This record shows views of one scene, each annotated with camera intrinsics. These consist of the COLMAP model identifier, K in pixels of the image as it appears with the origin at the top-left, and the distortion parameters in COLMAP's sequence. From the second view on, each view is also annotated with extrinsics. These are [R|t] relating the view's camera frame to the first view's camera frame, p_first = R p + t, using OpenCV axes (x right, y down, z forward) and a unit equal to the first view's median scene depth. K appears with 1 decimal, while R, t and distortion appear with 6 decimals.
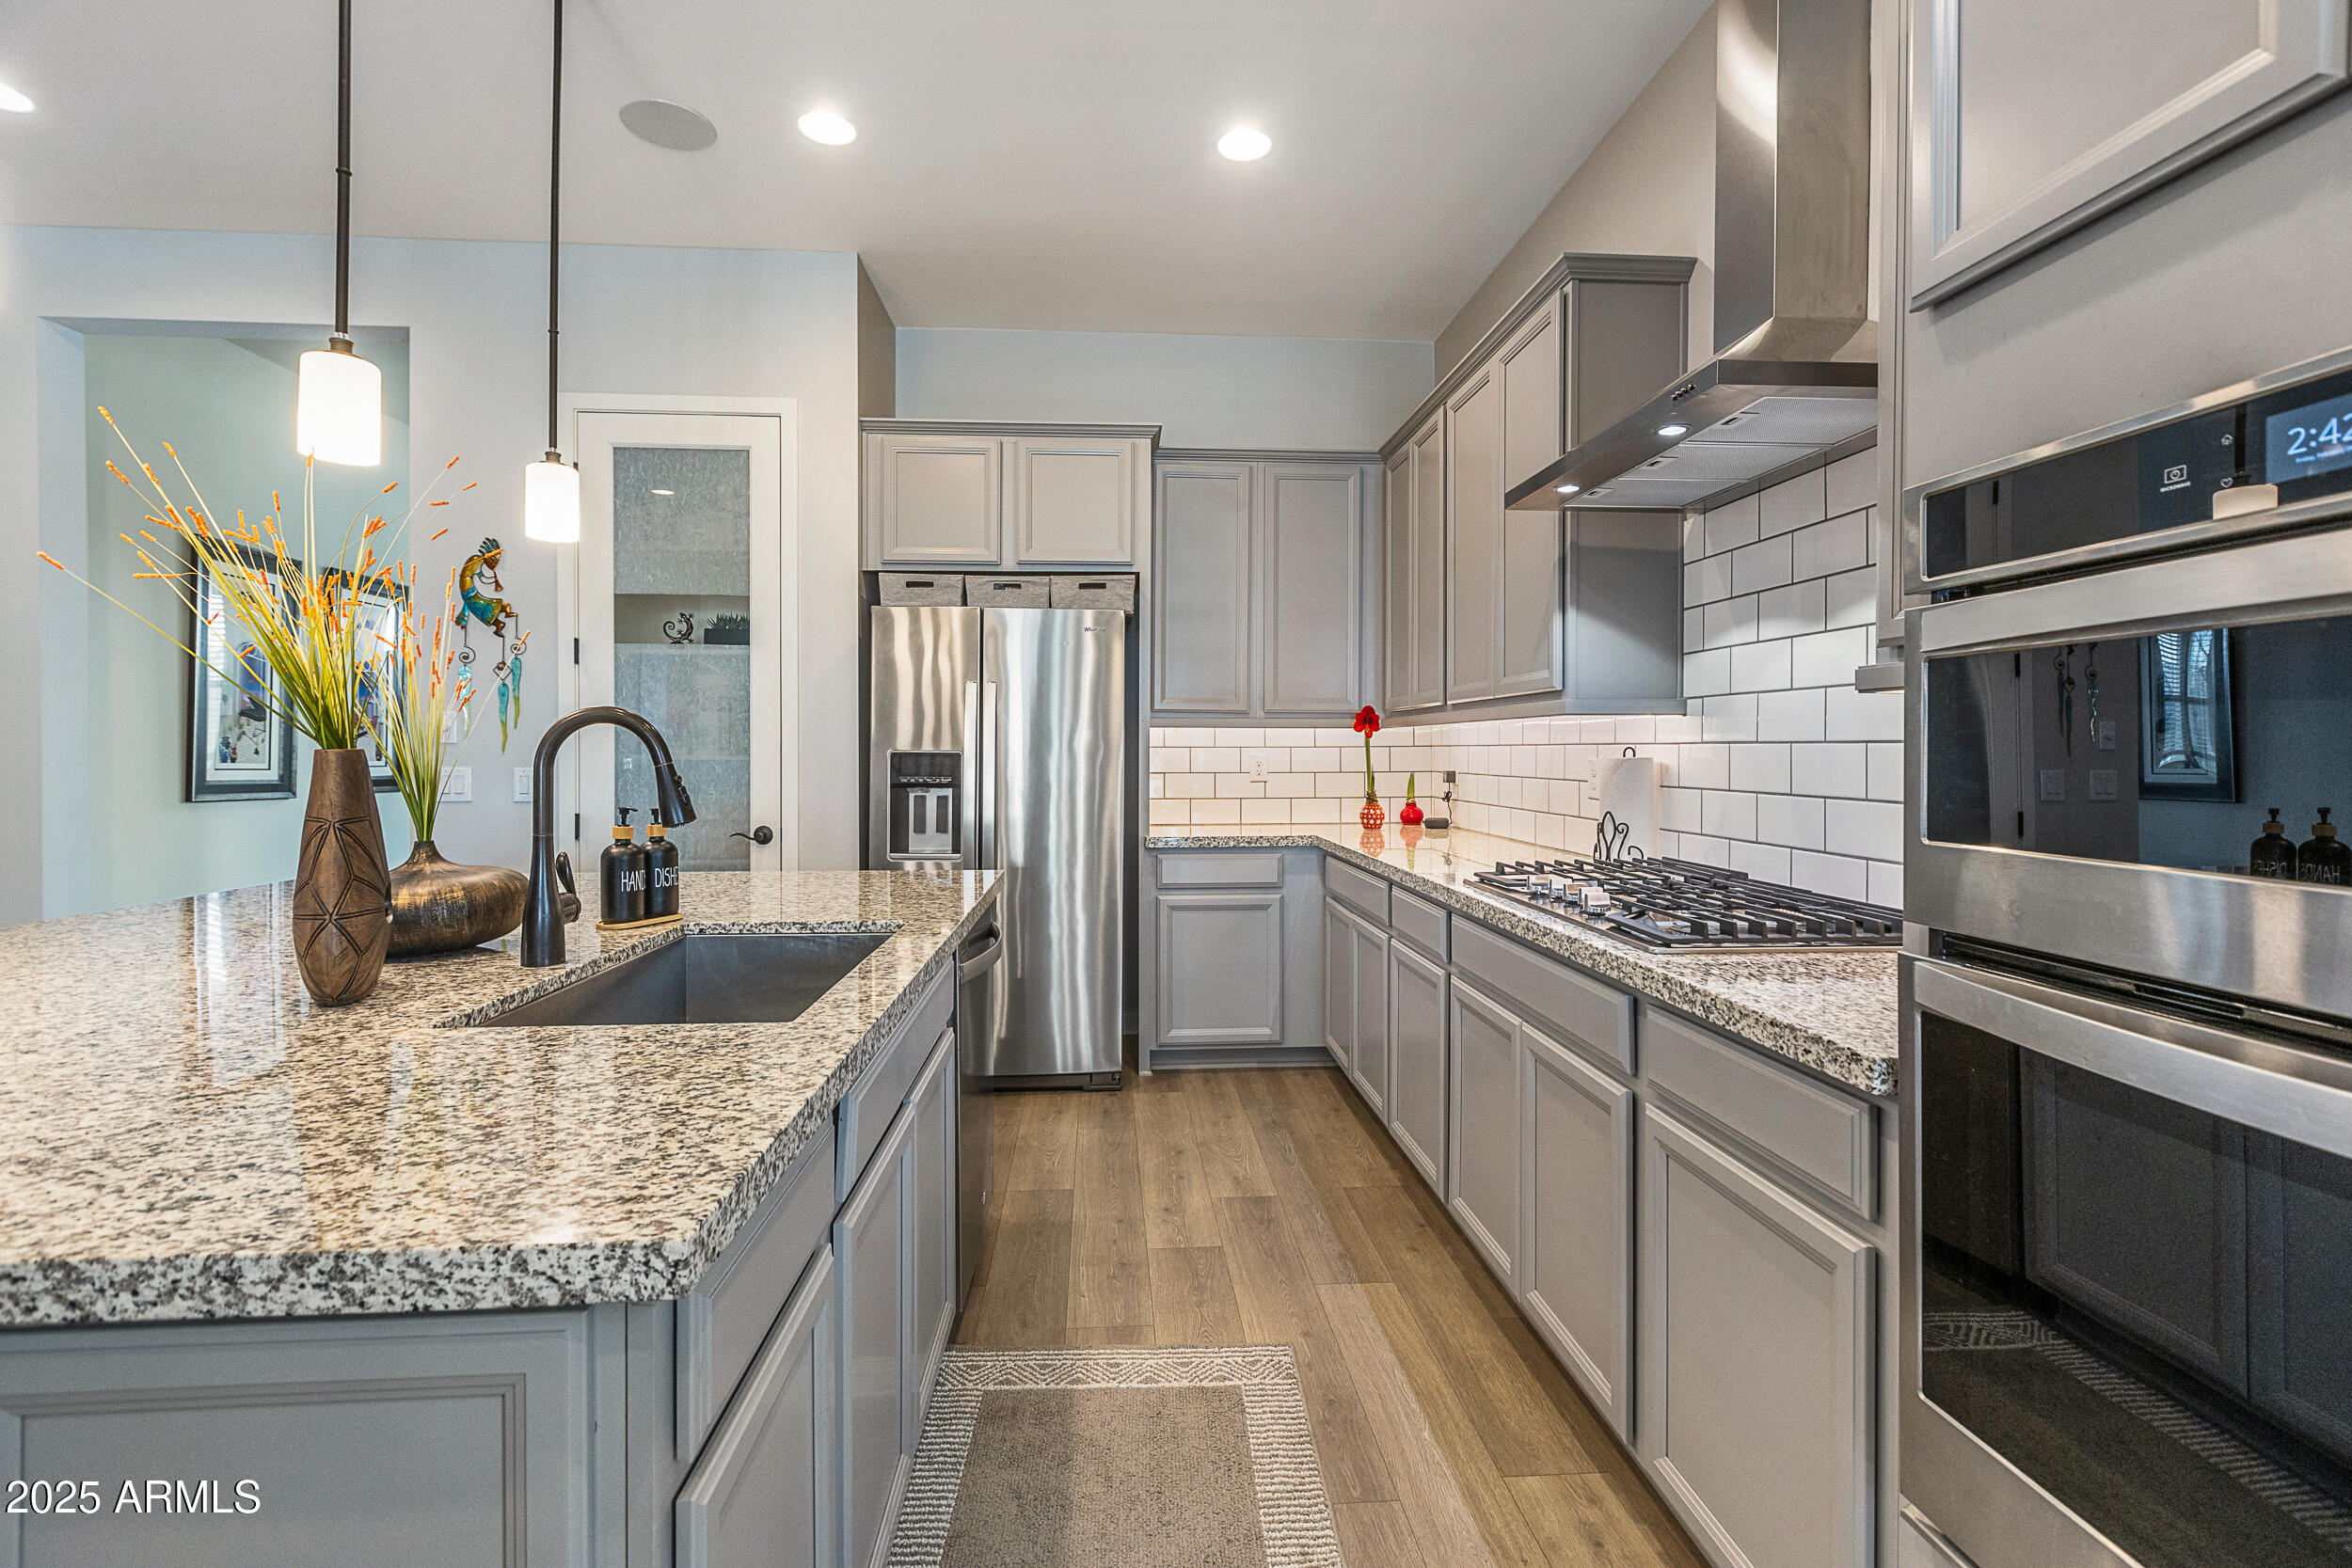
lens RADIAL K [[1060.4, 0, 1177.8], [0, 1060.4, 791.3], [0, 0, 1]] dist [0.001774, -0.000250]
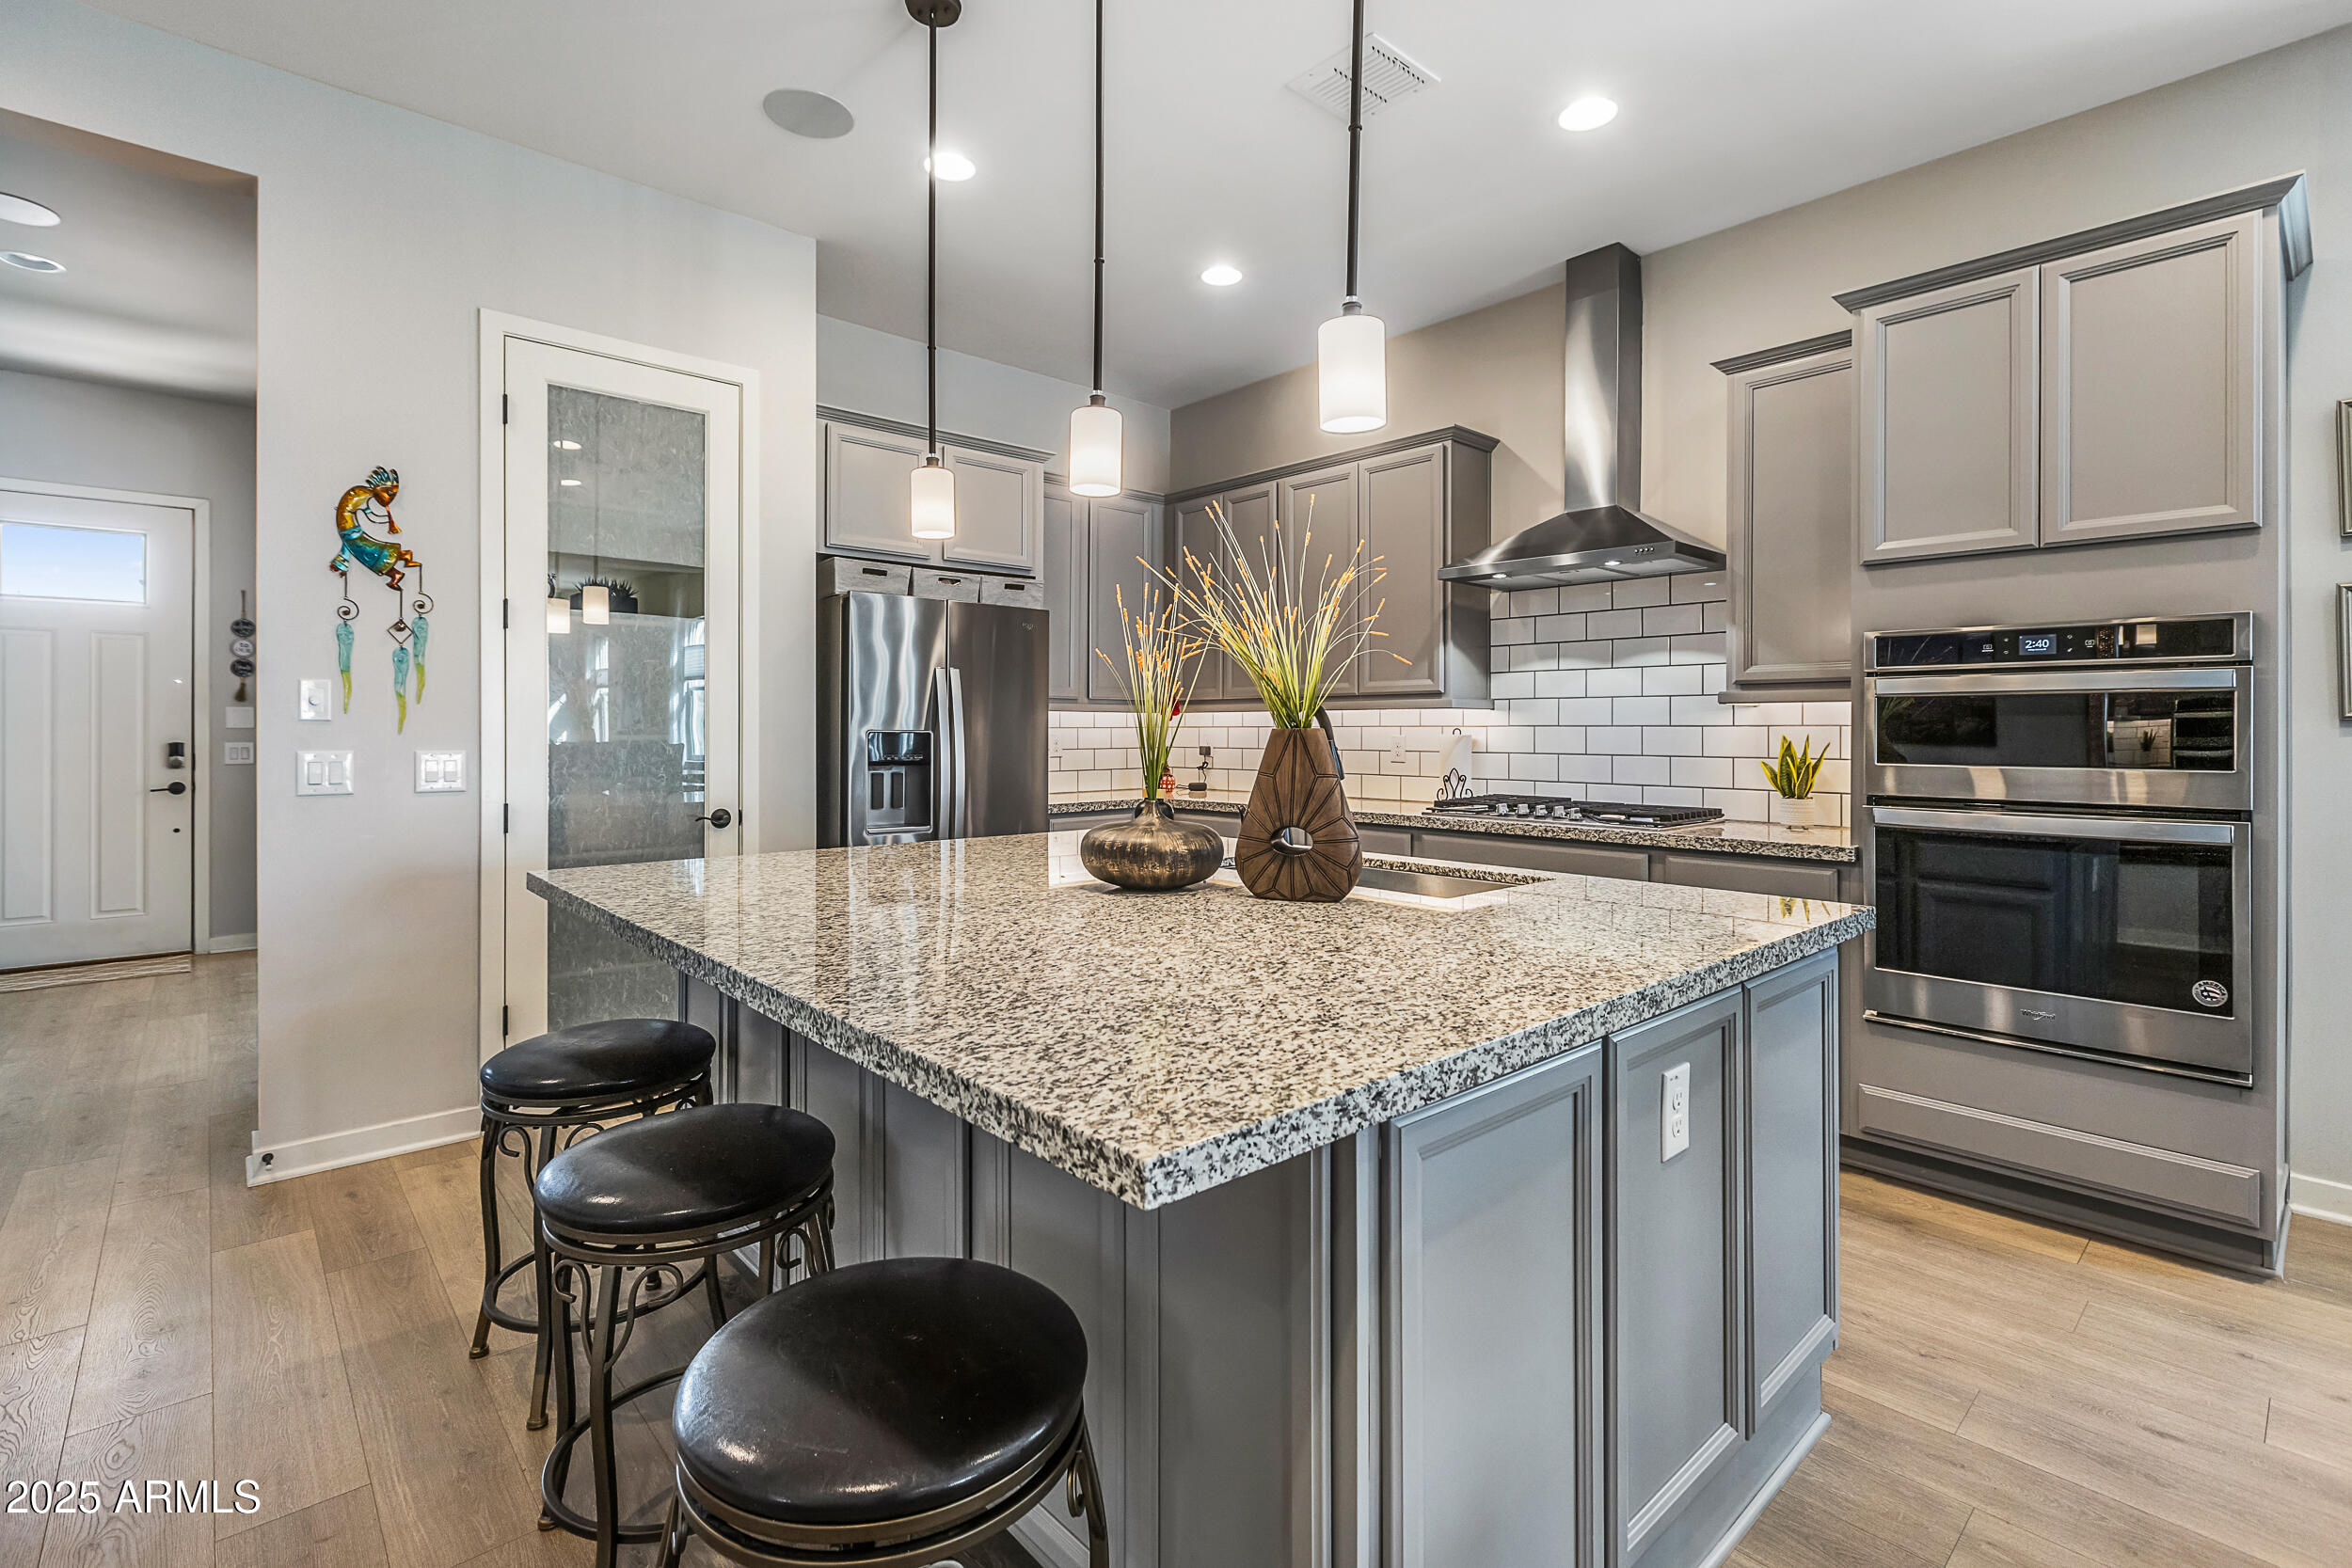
lens RADIAL K [[1060.4, 0, 1179.1], [0, 1060.4, 788.7], [0, 0, 1]] dist [0.001774, -0.000250]
pose [[0.786836, -0.032930, 0.616283, -0.674091], [0.023016, 0.999447, 0.024018, 0.000906], [-0.616733, -0.004714, 0.787158, -0.012382]]
